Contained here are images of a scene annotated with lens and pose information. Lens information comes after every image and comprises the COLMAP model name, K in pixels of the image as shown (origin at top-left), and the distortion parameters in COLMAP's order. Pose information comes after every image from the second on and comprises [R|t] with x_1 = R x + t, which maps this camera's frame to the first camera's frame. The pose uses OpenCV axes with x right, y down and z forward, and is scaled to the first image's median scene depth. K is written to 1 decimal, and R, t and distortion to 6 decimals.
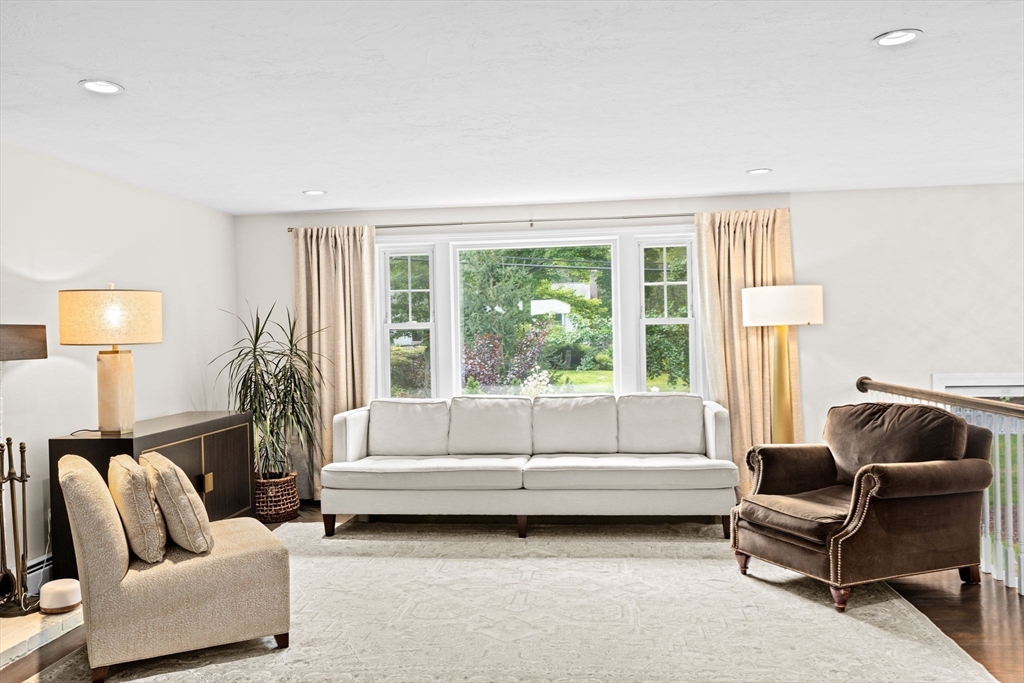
lens RADIAL K [[782.9, 0, 512.0], [0, 782.9, 341.5], [0, 0, 1]] dist [0.001809, -0.004538]
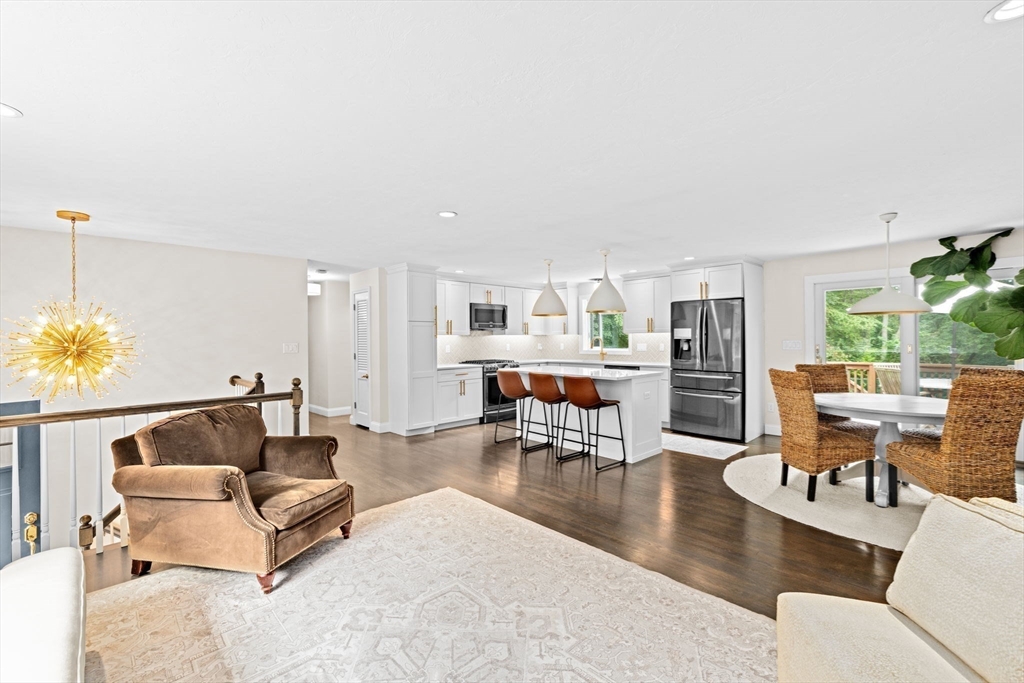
lens RADIAL K [[440.3, 0, 510.3], [0, 440.3, 339.4], [0, 0, 1]] dist [-0.001082, 0.000807]
pose [[-0.764943, 0.028648, 0.643461, -0.222677], [0.032071, 0.999465, -0.006371, -0.005616], [-0.643299, 0.015763, -0.765452, 0.905513]]
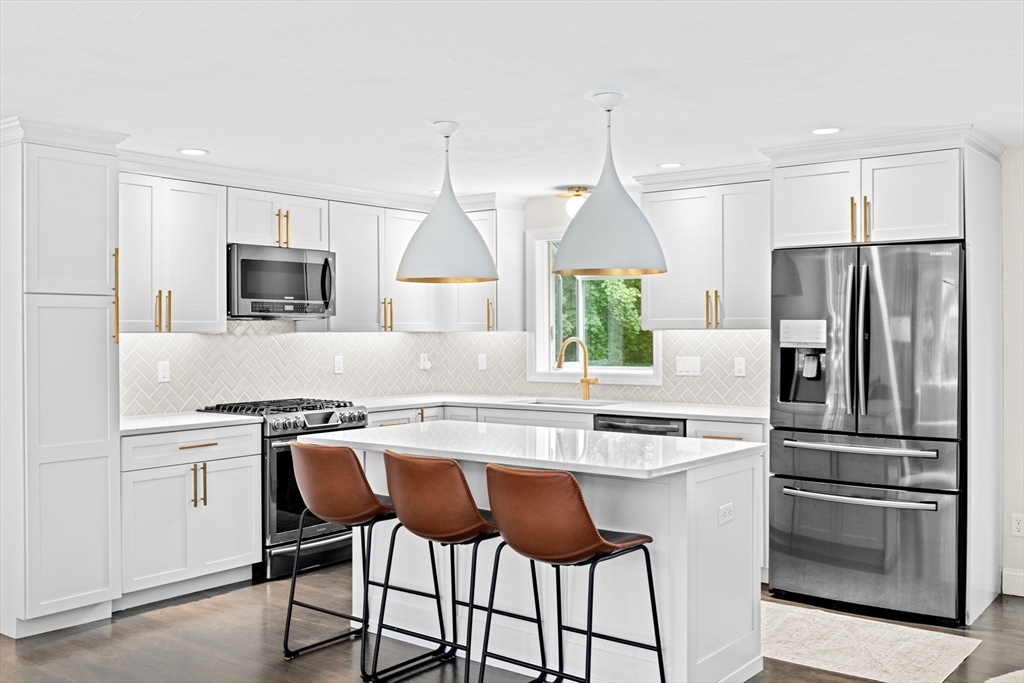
lens RADIAL K [[989.4, 0, 510.1], [0, 989.4, 337.8], [0, 0, 1]] dist [-0.006194, -0.001820]
pose [[-0.850520, 0.023263, 0.525428, -0.101734], [0.028833, 0.999581, 0.002418, -0.018880], [-0.525152, 0.017207, -0.850835, 0.723283]]
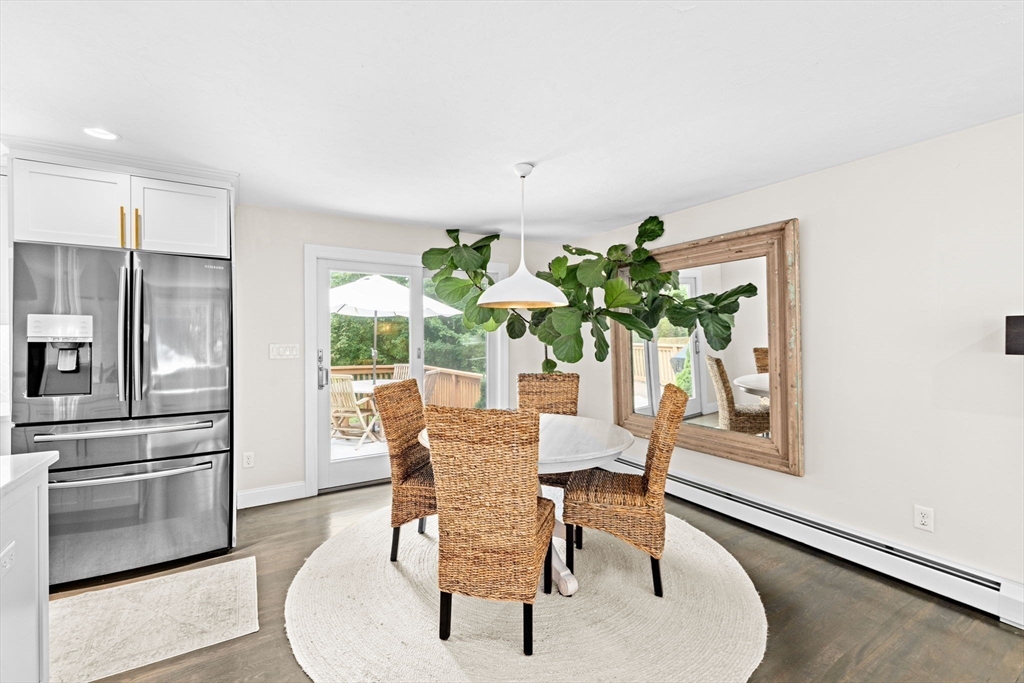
lens RADIAL K [[440.3, 0, 510.3], [0, 440.3, 339.4], [0, 0, 1]] dist [-0.001082, 0.000807]
pose [[-0.790084, 0.028709, -0.612326, 0.064260], [0.014569, 0.999500, 0.028064, -0.007969], [0.612826, 0.013252, -0.790107, 0.399499]]
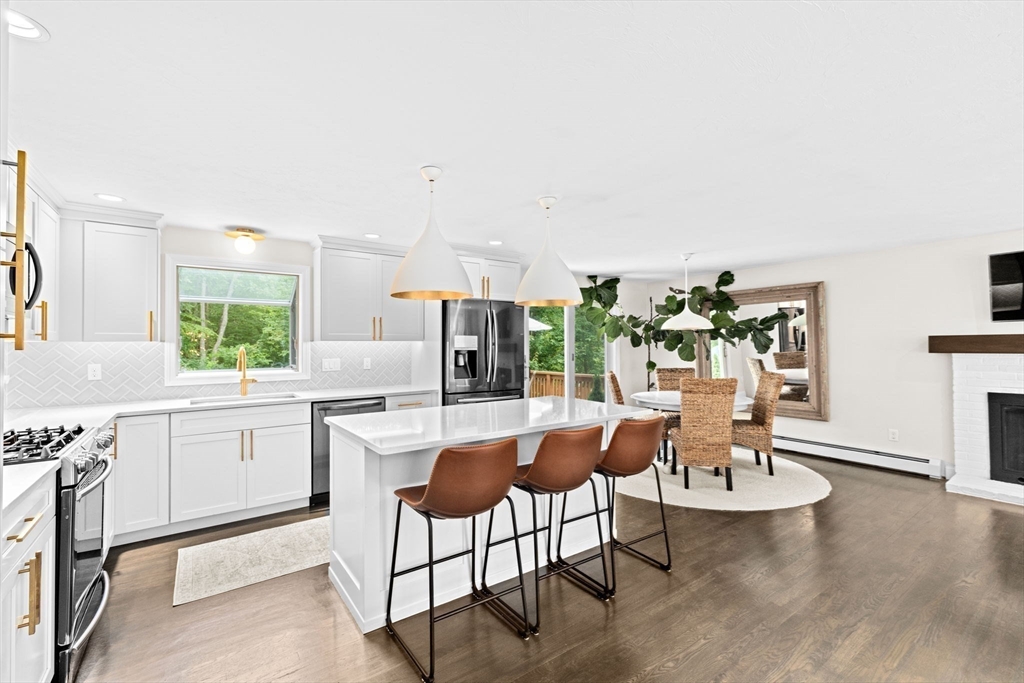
lens RADIAL K [[440.3, 0, 510.3], [0, 440.3, 339.4], [0, 0, 1]] dist [-0.001082, 0.000807]
pose [[-0.741742, 0.019309, -0.670408, 0.600745], [0.017881, 0.999800, 0.009012, -0.024392], [0.670447, -0.005303, -0.741938, 0.445524]]
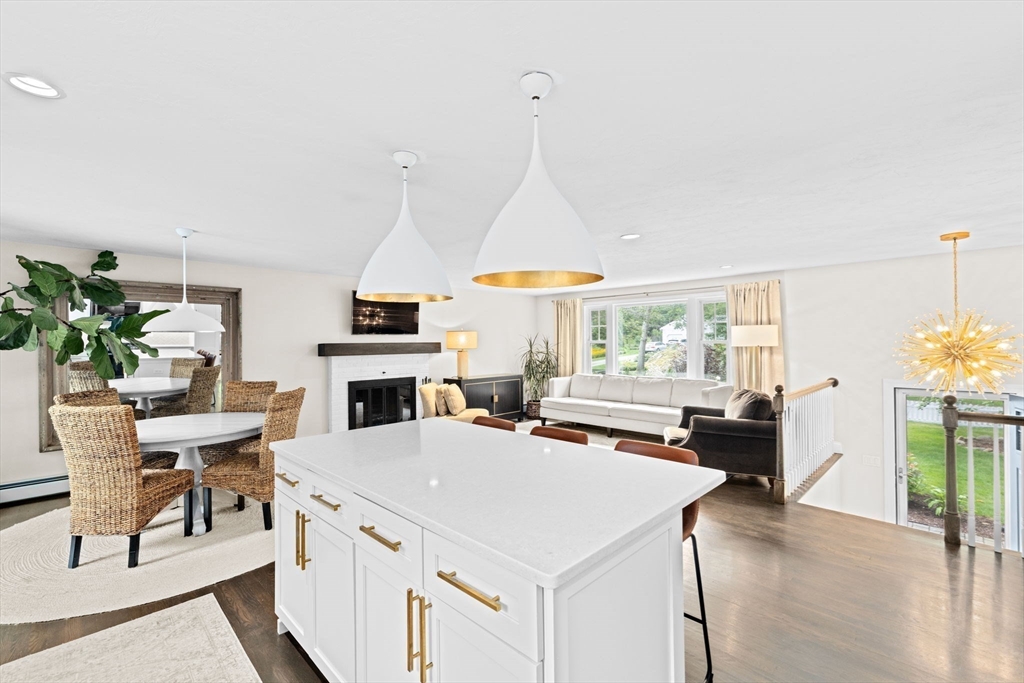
lens RADIAL K [[440.3, 0, 510.3], [0, 440.3, 339.4], [0, 0, 1]] dist [-0.001082, 0.000807]
pose [[0.780198, 0.012094, -0.625416, 0.522470], [-0.015275, 0.999883, 0.000279, -0.027075], [0.625347, 0.009336, 0.780291, -0.160392]]
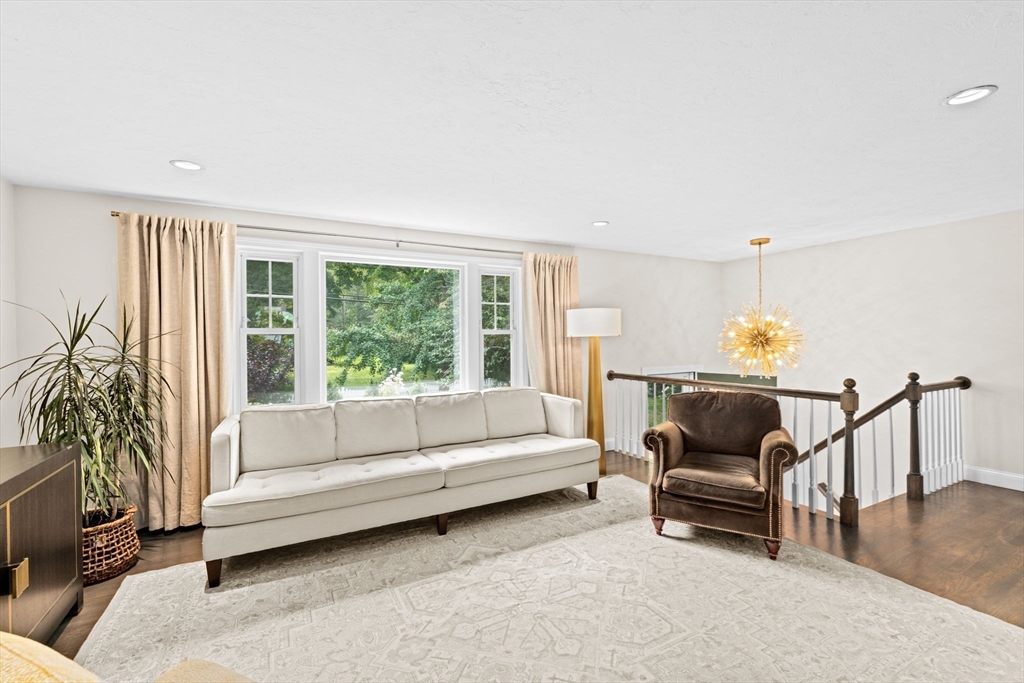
lens RADIAL K [[440.3, 0, 510.3], [0, 440.3, 339.4], [0, 0, 1]] dist [-0.001082, 0.000807]
pose [[0.823084, 0.012464, 0.567783, -0.223529], [-0.003873, 0.999859, -0.016335, -0.001533], [-0.567906, 0.011246, 0.823016, 0.410863]]
